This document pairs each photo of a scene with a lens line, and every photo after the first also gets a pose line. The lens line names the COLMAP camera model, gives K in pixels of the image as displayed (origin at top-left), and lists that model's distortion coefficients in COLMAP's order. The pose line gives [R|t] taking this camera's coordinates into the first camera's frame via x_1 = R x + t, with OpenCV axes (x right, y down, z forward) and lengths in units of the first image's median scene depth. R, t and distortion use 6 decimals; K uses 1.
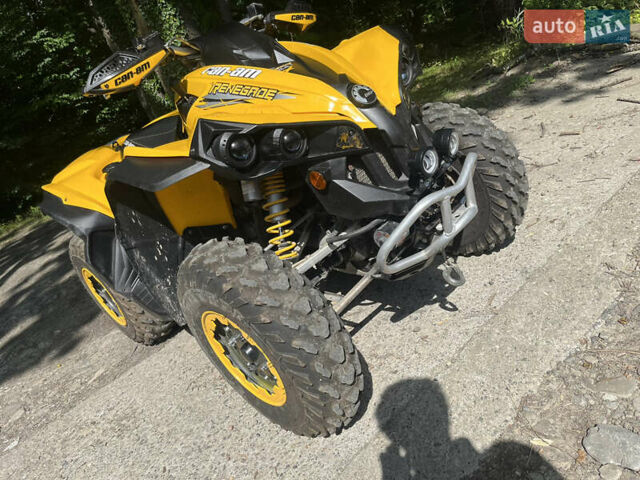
lens RADIAL K [[484.3, 0, 317.9], [0, 484.3, 230.1], [0, 0, 1]] dist [0.052271, -0.080011]
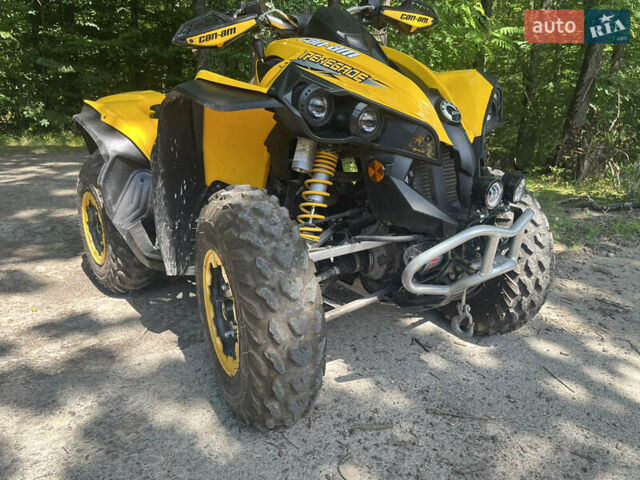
lens RADIAL K [[484.3, 0, 313.3], [0, 484.3, 245.2], [0, 0, 1]] dist [0.052271, -0.080011]
pose [[0.923875, 0.382589, 0.008942, -0.063135], [-0.380001, 0.919892, -0.096940, 0.159017], [-0.045314, 0.086162, 0.995250, 0.050614]]
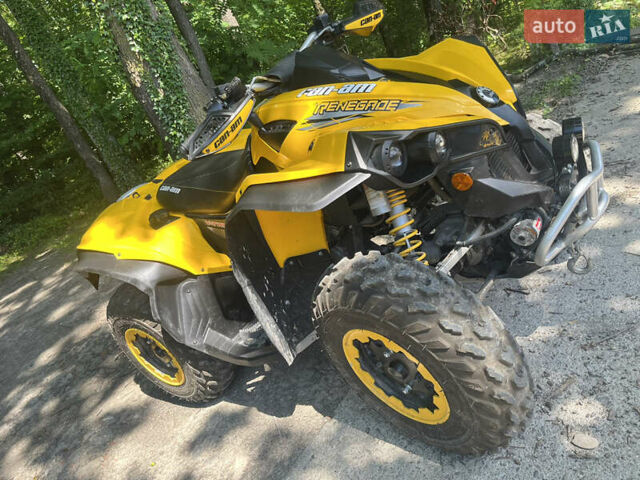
lens RADIAL K [[484.3, 0, 309.5], [0, 484.3, 237.1], [0, 0, 1]] dist [0.052271, -0.080011]
pose [[0.981104, -0.134644, 0.138944, -0.421209], [0.145030, 0.987121, -0.067511, 0.028240], [-0.128064, 0.086386, 0.987996, 0.061325]]
